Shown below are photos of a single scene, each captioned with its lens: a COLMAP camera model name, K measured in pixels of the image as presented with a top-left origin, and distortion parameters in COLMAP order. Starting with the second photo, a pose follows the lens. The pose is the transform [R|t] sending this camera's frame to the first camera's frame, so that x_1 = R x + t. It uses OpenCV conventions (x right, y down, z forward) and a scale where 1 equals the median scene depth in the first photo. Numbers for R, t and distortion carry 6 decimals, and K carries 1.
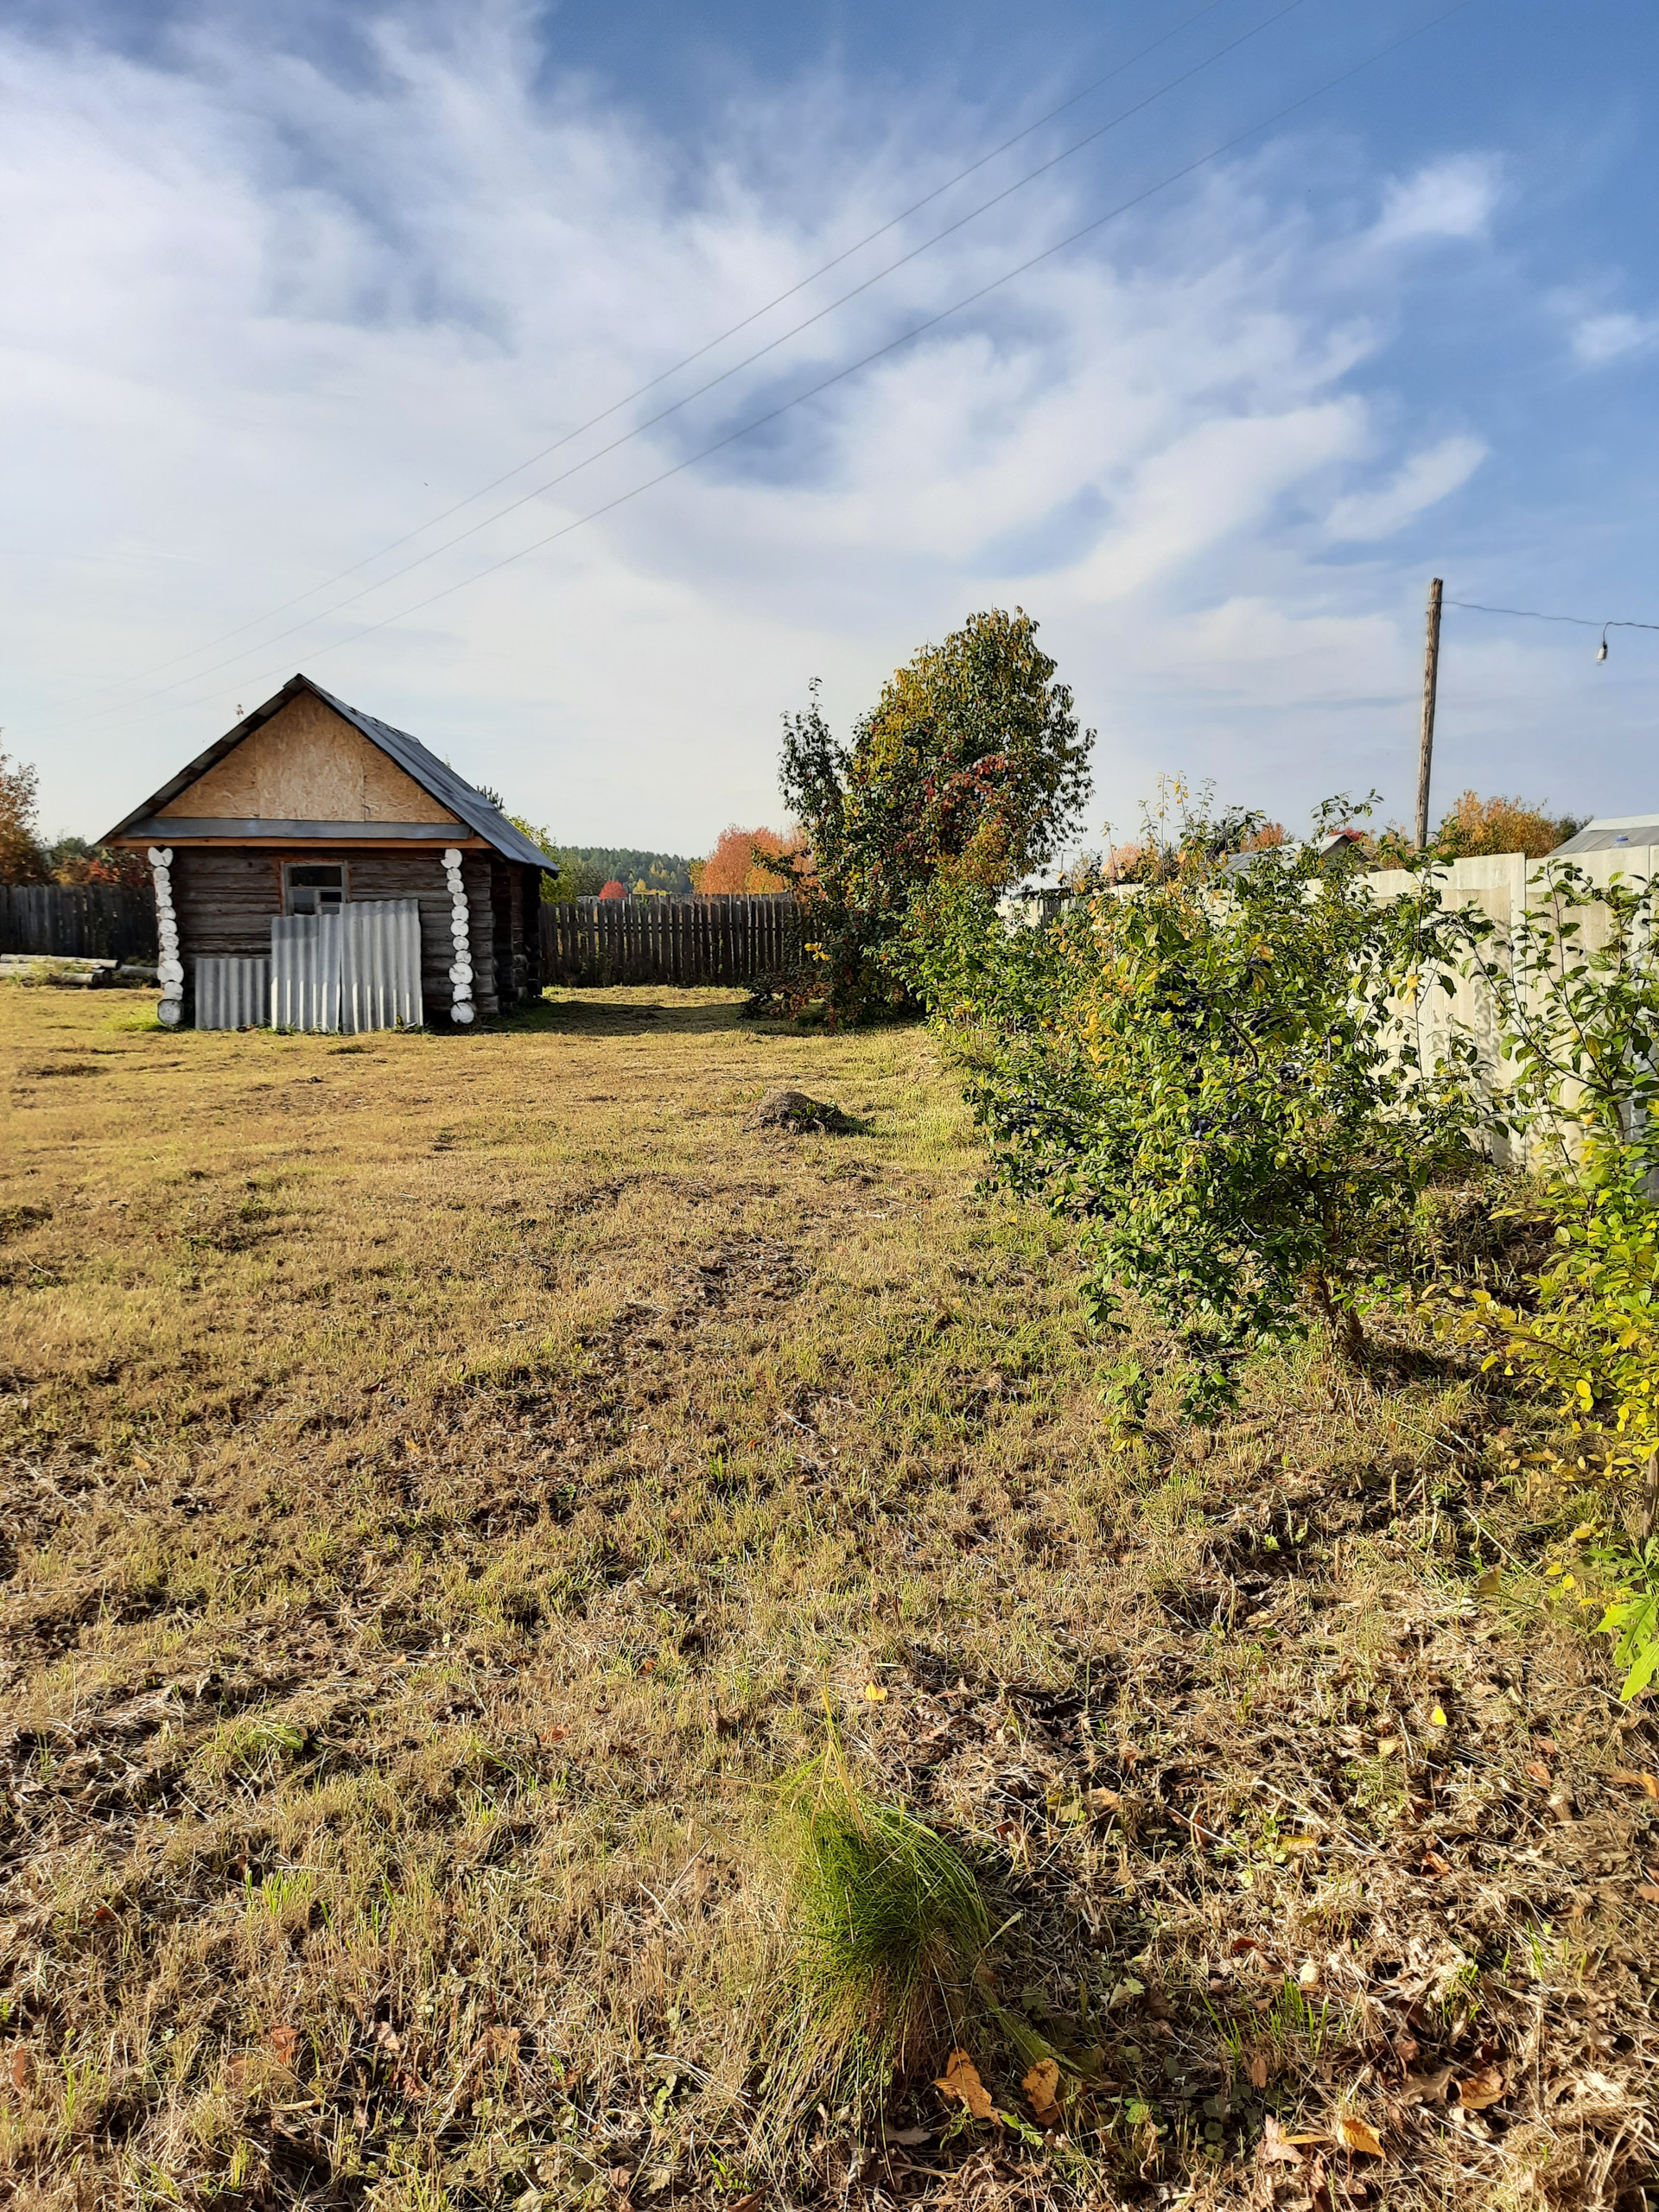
lens RADIAL K [[1760.4, 0, 829.5], [0, 1760.4, 1106.0], [0, 0, 1]] dist [0.006118, -0.203049]
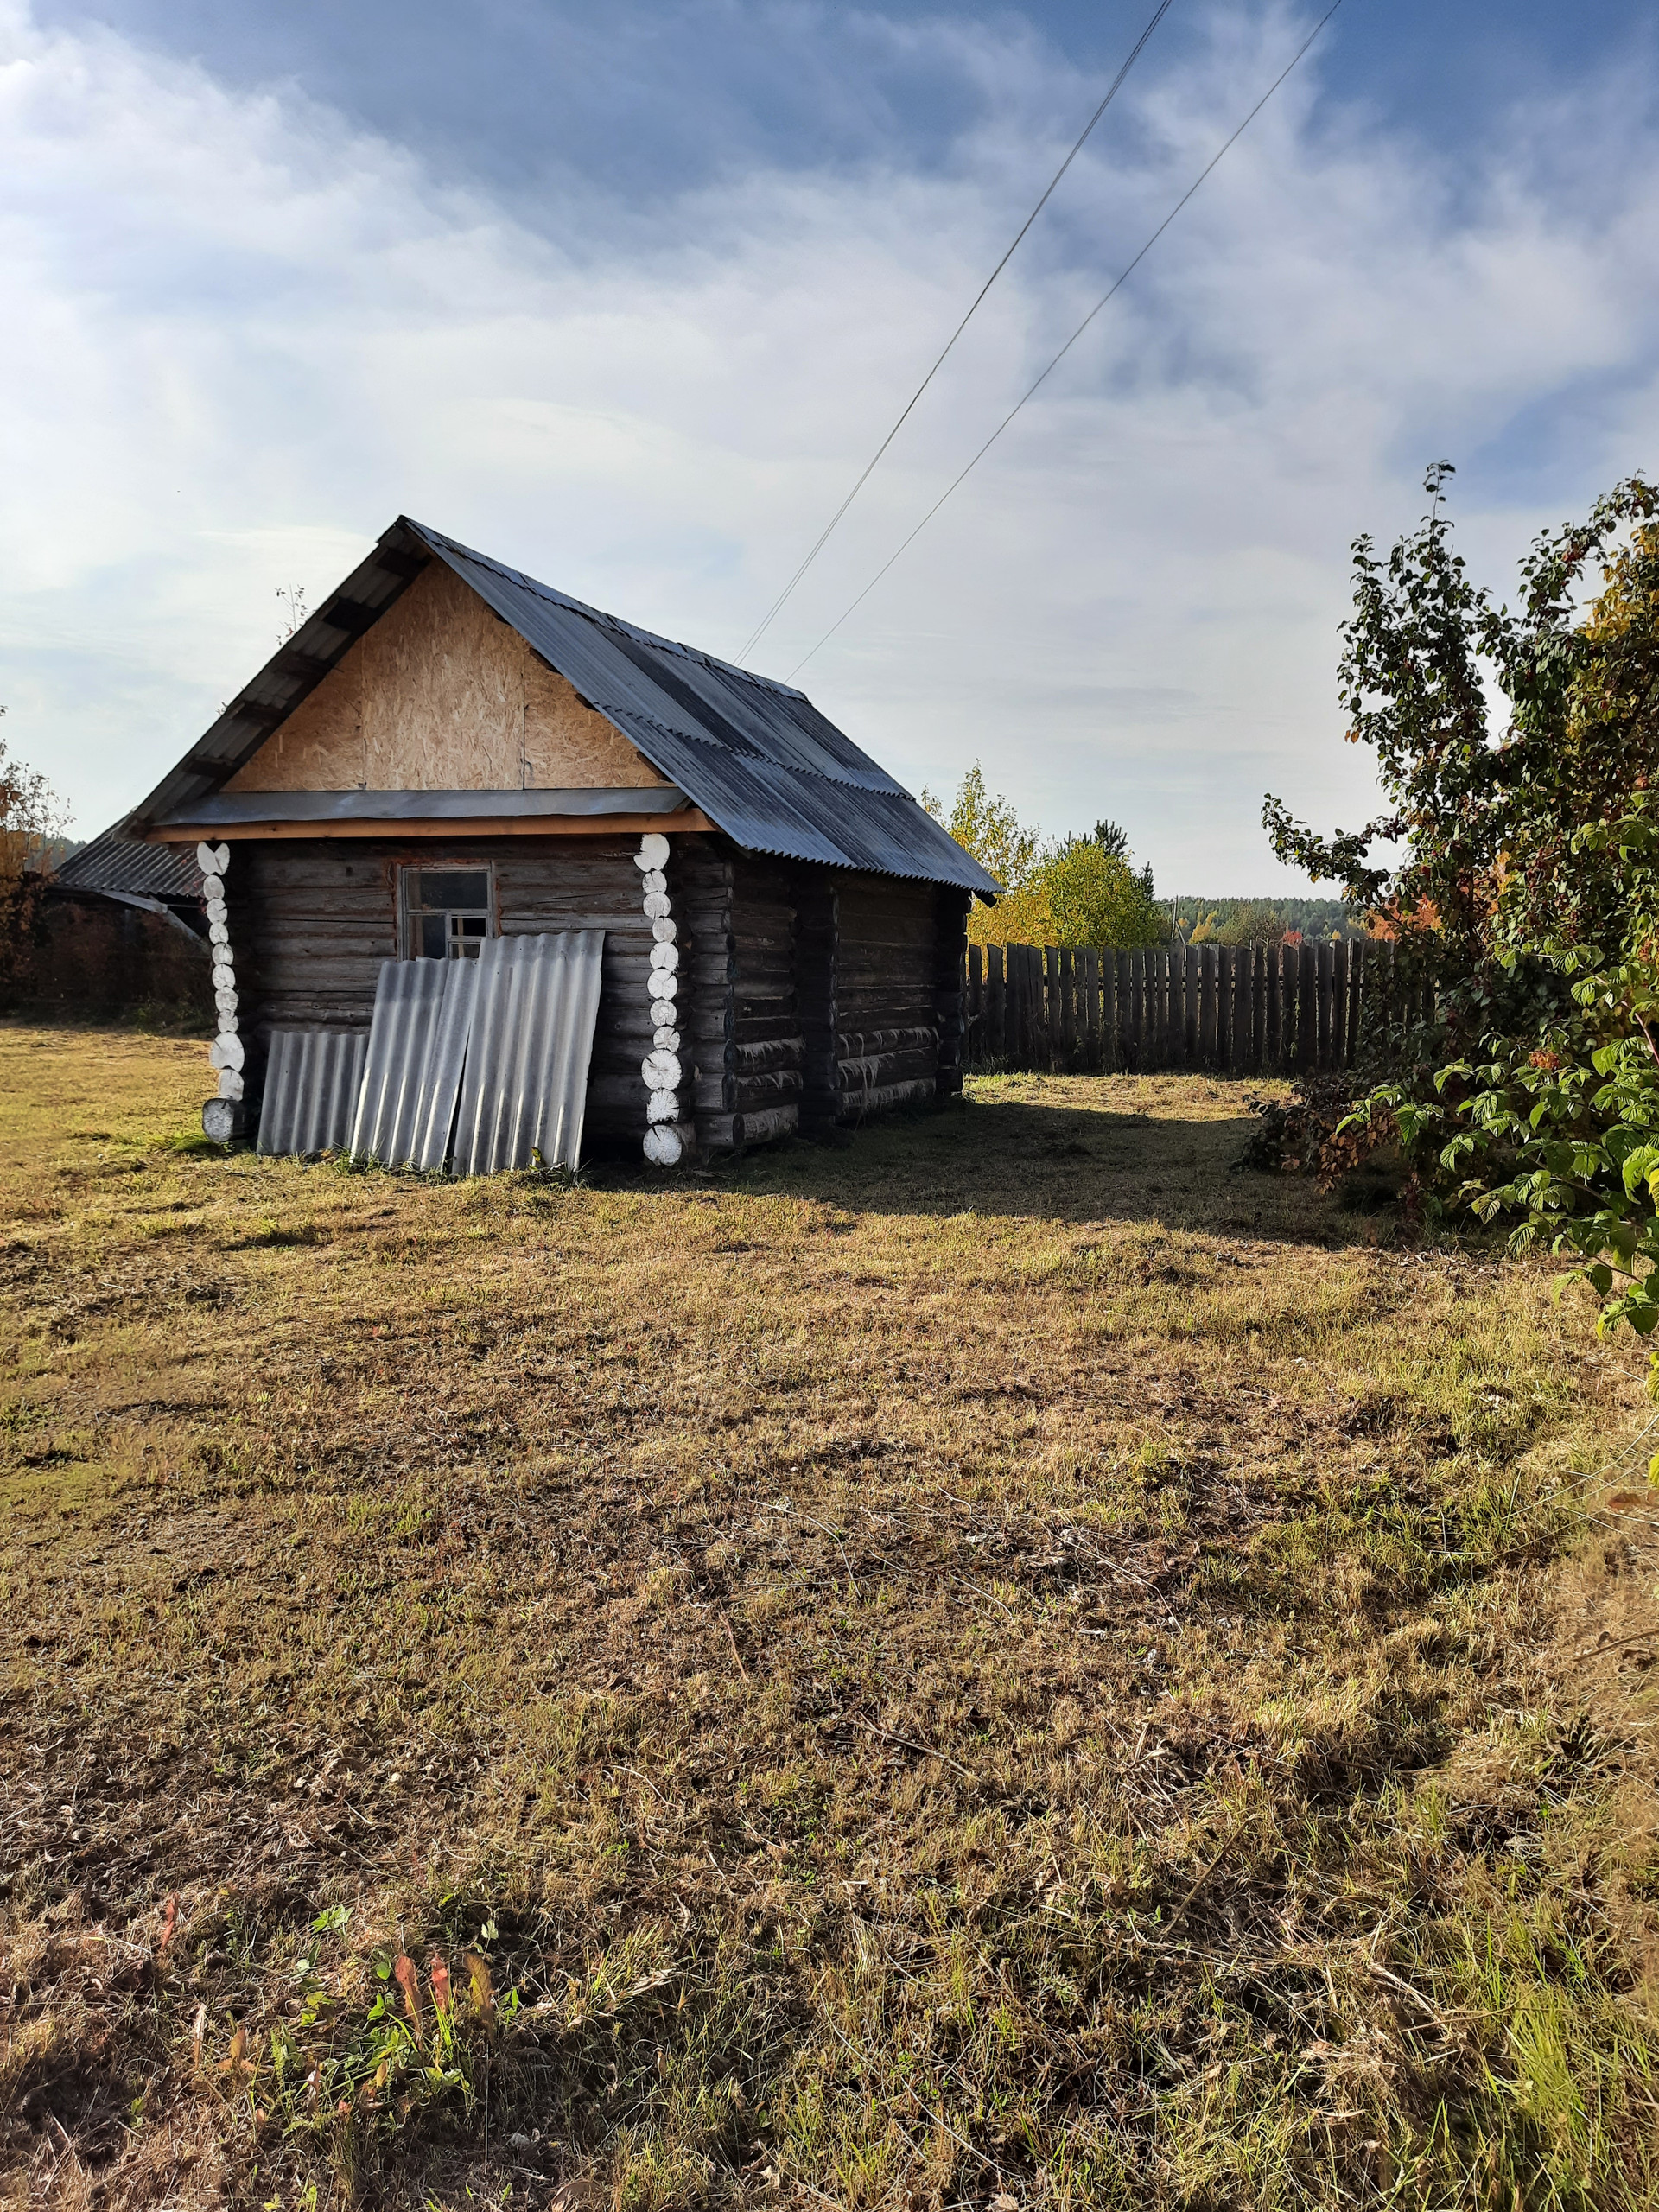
lens RADIAL K [[1578.2, 0, 829.5], [0, 1578.2, 1106.0], [0, 0, 1]] dist [0.069435, -0.037758]
pose [[0.903908, 0.039746, -0.425875, 0.038373], [-0.047398, 0.998849, -0.007380, -0.063378], [0.425092, 0.026856, 0.904752, 0.591491]]
